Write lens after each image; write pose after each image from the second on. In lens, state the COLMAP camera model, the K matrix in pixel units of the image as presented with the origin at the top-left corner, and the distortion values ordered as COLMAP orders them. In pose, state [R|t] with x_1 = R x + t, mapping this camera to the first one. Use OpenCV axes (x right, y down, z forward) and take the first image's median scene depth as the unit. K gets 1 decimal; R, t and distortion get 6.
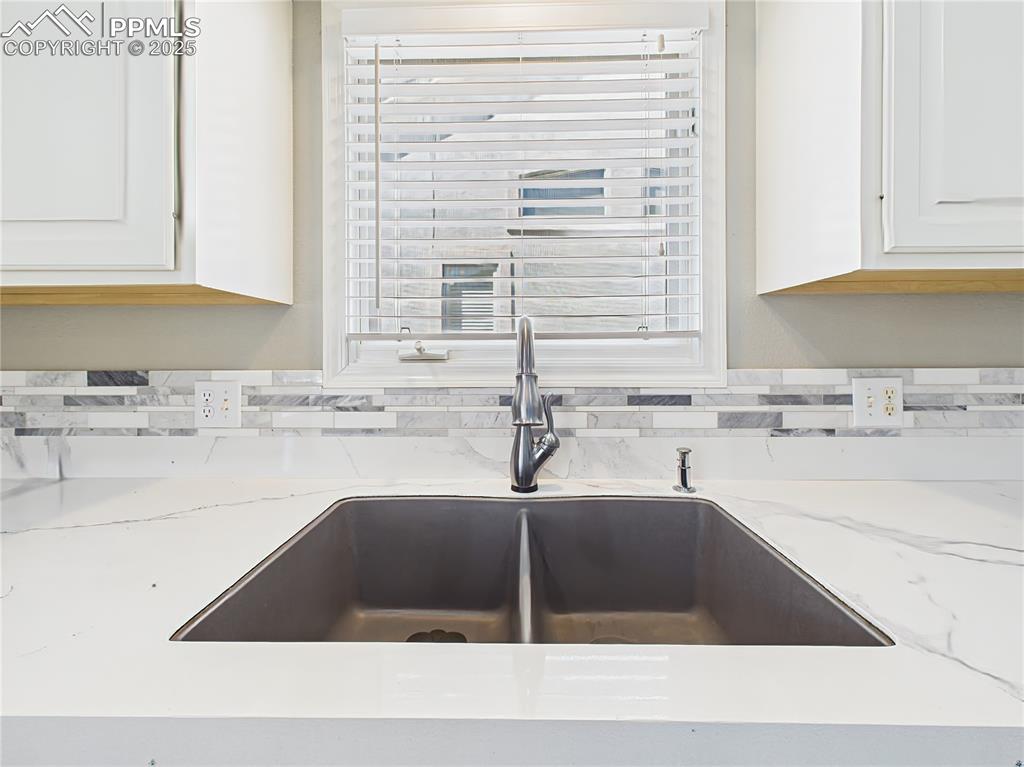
lens RADIAL K [[411.4, 0, 510.7], [0, 411.4, 365.1], [0, 0, 1]] dist [0.002700, -0.000243]
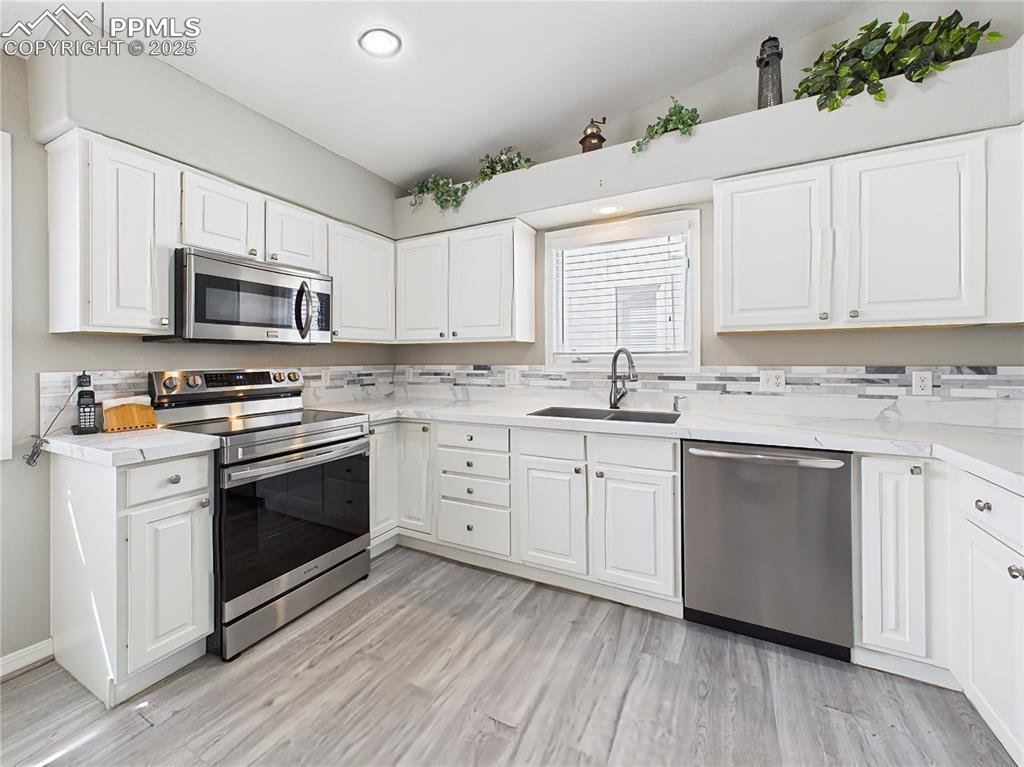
lens RADIAL K [[411.4, 0, 512.5], [0, 411.4, 358.6], [0, 0, 1]] dist [0.002700, -0.000243]
pose [[0.900449, -0.001681, -0.434959, 0.573396], [0.003236, 0.999991, 0.002835, -0.043172], [0.434950, -0.003960, 0.900446, -1.652801]]
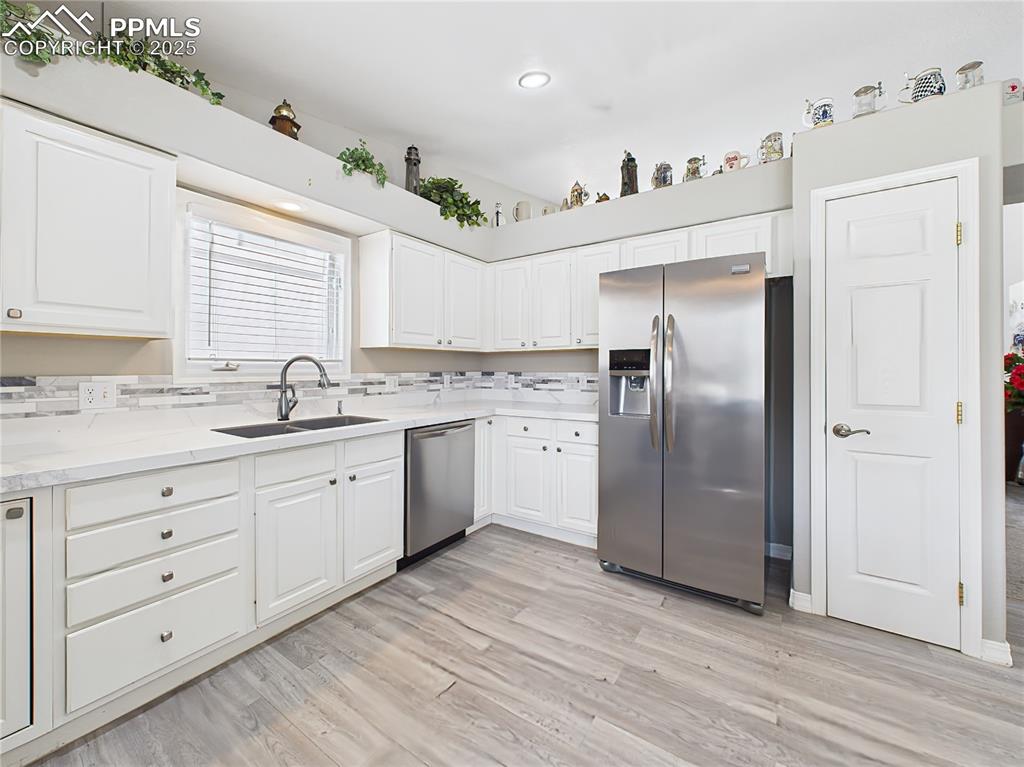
lens RADIAL K [[411.4, 0, 513.1], [0, 411.4, 370.5], [0, 0, 1]] dist [0.002700, -0.000243]
pose [[0.539923, -0.000218, 0.841715, -1.251535], [-0.007500, 0.999959, 0.005070, -0.032839], [-0.841681, -0.009050, 0.539899, -1.467101]]
